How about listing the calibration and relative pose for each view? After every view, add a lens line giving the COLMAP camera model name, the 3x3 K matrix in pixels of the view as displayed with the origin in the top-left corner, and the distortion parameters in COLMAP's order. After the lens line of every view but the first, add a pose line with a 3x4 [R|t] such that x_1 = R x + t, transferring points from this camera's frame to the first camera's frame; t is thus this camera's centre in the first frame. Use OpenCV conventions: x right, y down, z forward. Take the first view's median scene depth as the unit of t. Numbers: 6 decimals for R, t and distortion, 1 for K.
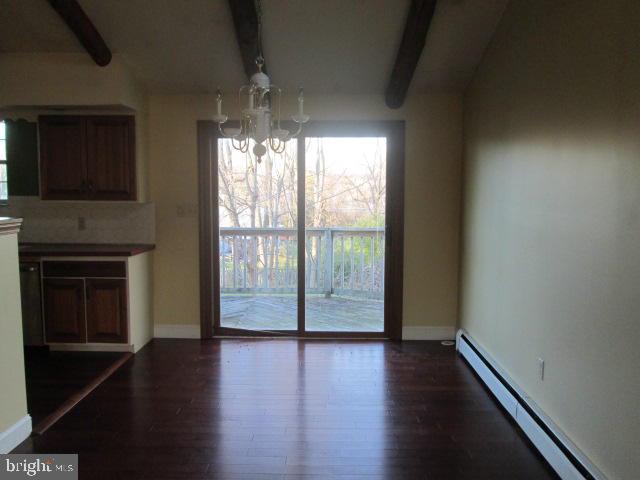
lens RADIAL K [[533.5, 0, 320.0], [0, 533.5, 240.0], [0, 0, 1]] dist [-0.008111, -0.012748]
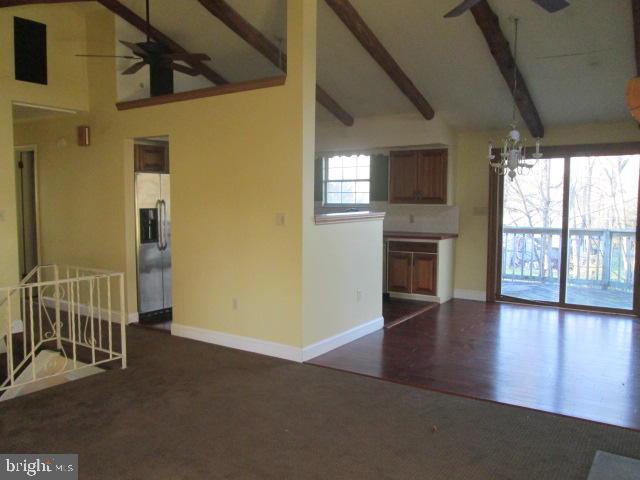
lens RADIAL K [[533.5, 0, 320.0], [0, 533.5, 240.0], [0, 0, 1]] dist [-0.008111, -0.012748]
pose [[0.836163, 0.039560, -0.547052, 0.188375], [-0.046561, 0.998915, 0.001068, 0.042750], [0.546501, 0.024578, 0.837098, -0.463995]]
